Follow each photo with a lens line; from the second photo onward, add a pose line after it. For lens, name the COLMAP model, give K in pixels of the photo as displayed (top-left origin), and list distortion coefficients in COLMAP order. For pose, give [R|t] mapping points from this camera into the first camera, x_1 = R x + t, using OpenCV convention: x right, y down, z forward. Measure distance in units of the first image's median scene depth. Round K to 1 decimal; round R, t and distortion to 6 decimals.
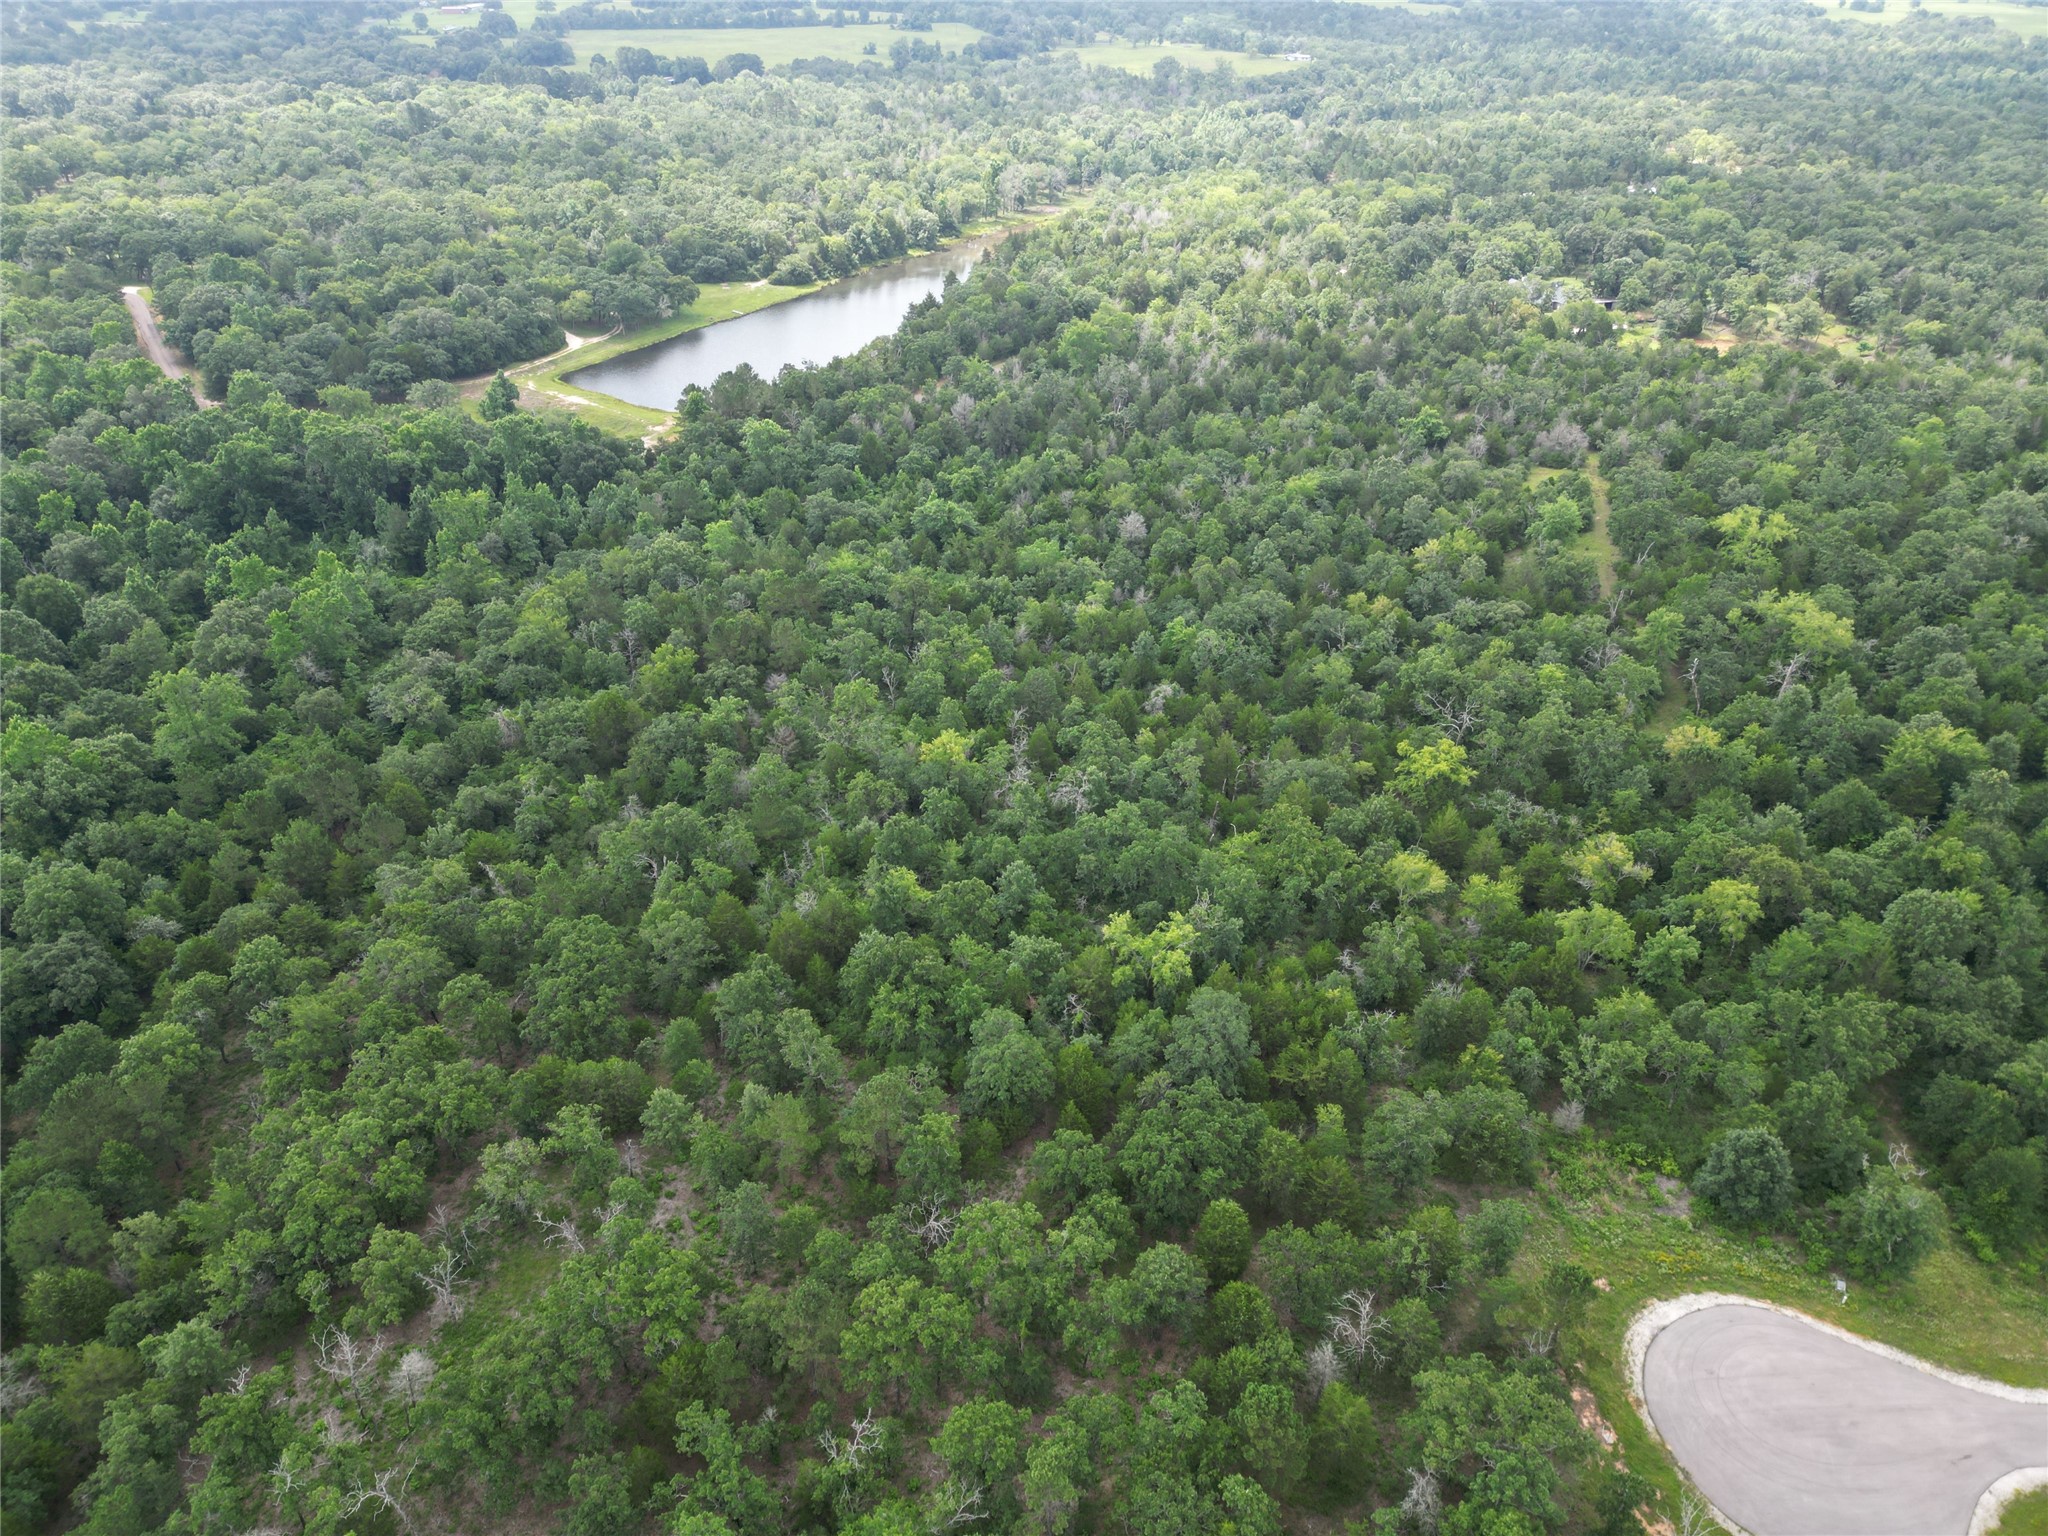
lens RADIAL K [[1428.9, 0, 1023.7], [0, 1428.9, 761.9], [0, 0, 1]] dist [0.070431, -0.067970]
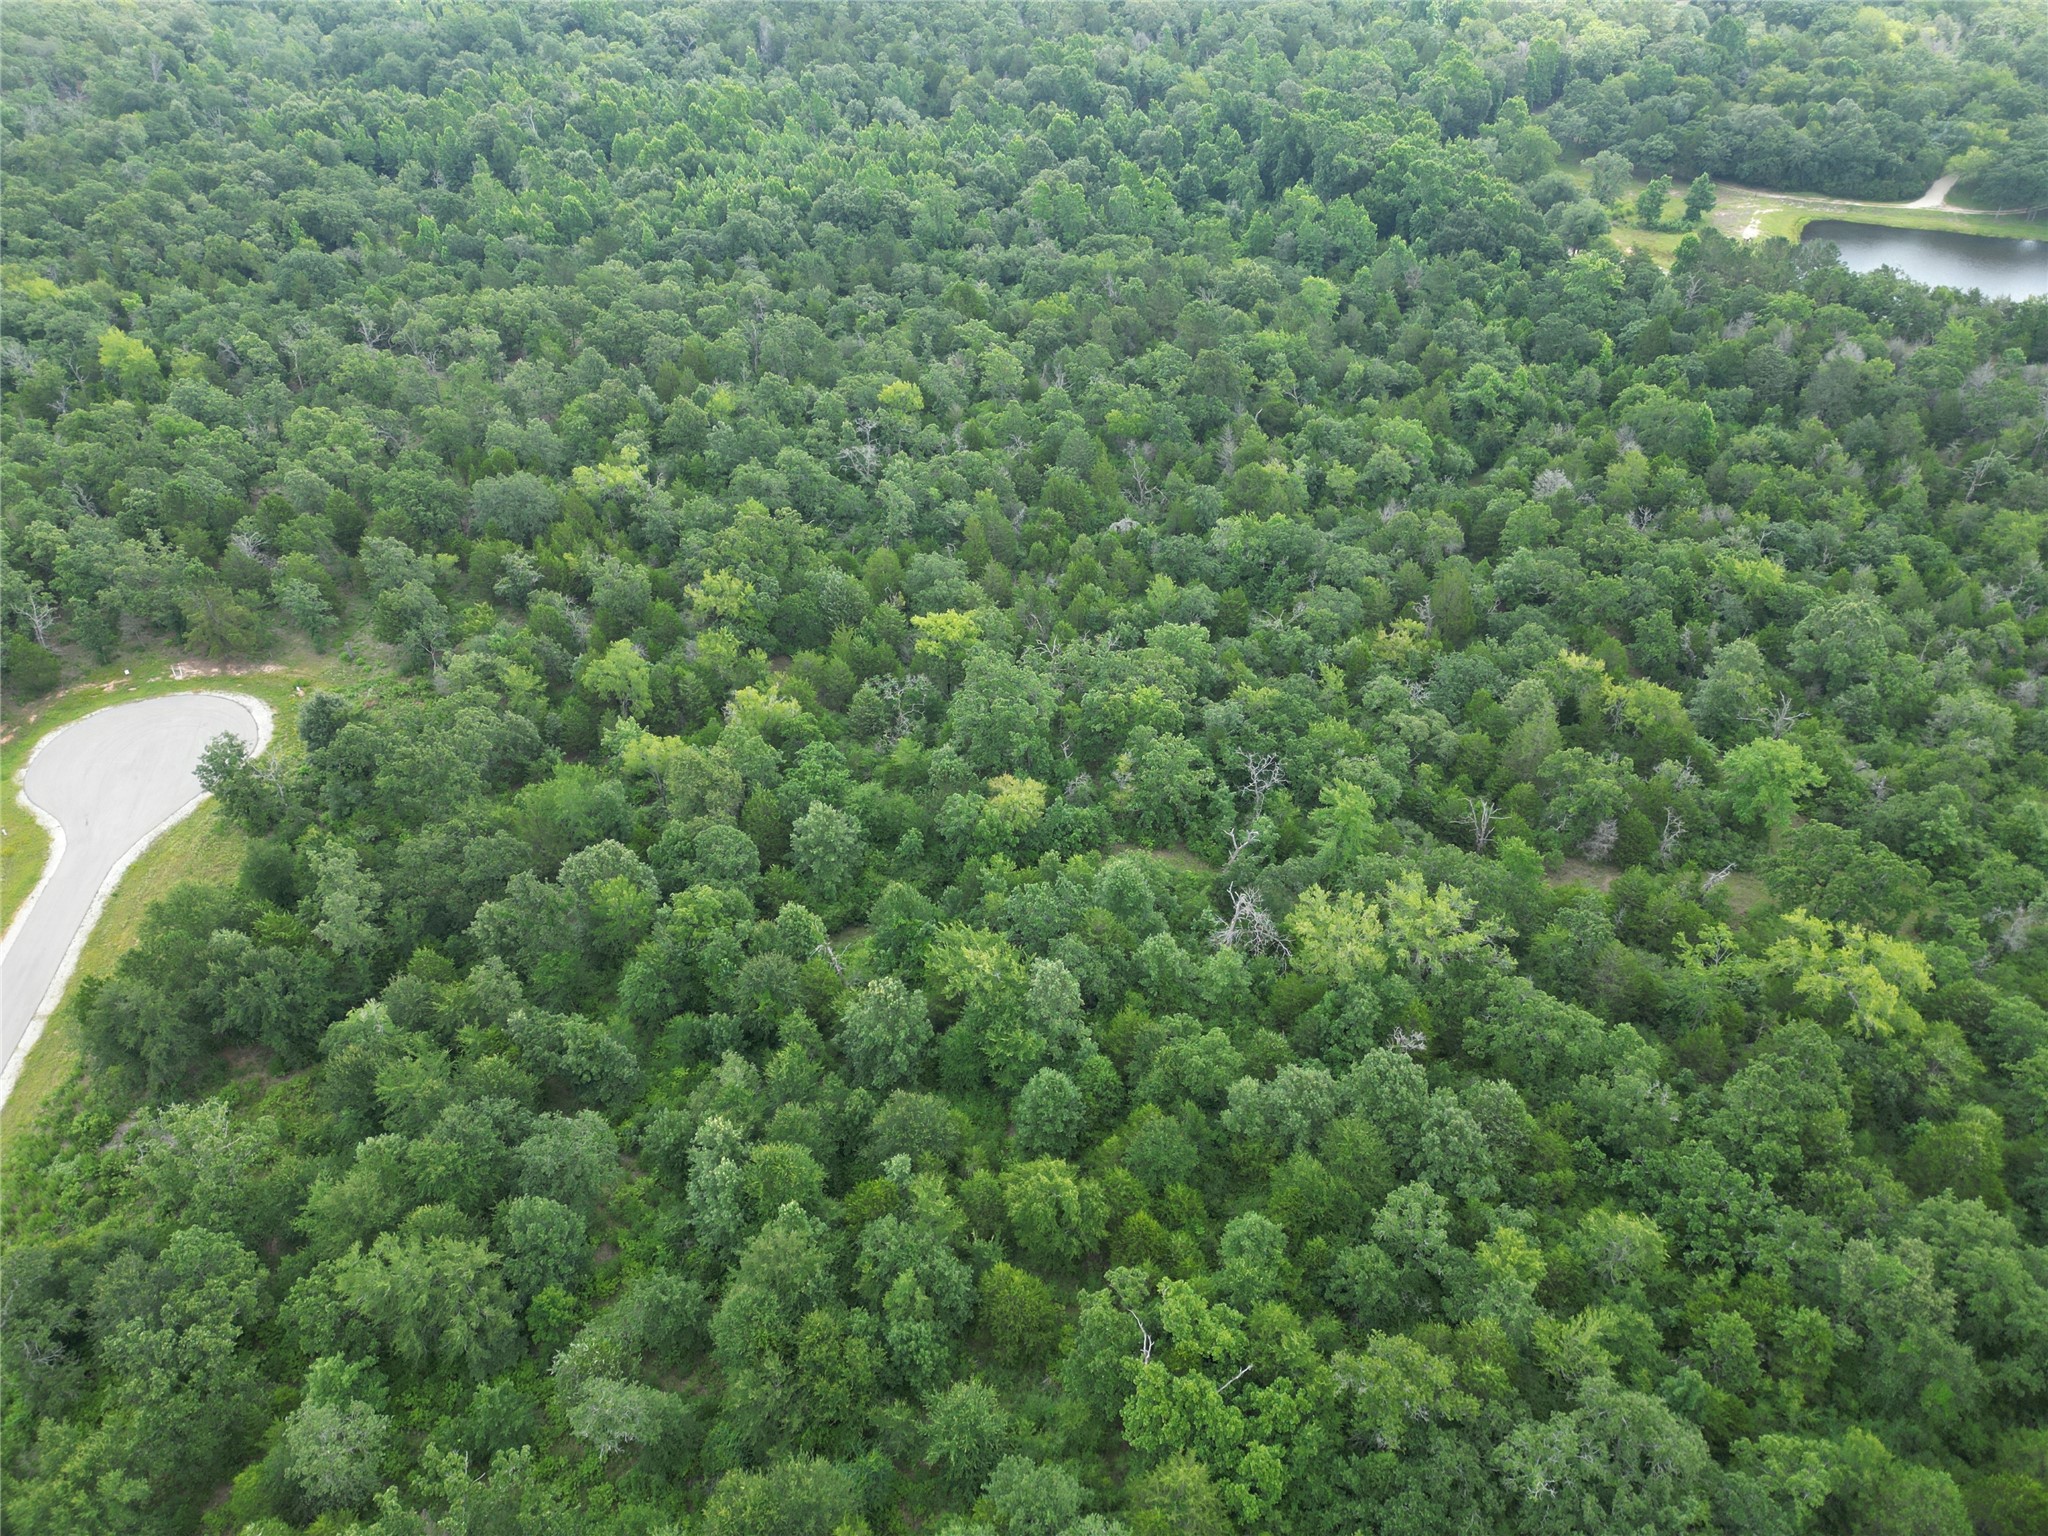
lens RADIAL K [[1427.5, 0, 1023.0], [0, 1427.5, 761.1], [0, 0, 1]] dist [0.071337, -0.067245]
pose [[0.131457, 0.603109, -0.786752, 0.654803], [-0.513780, 0.720180, 0.466230, -0.241209], [0.847791, 0.342929, 0.404538, 0.423834]]
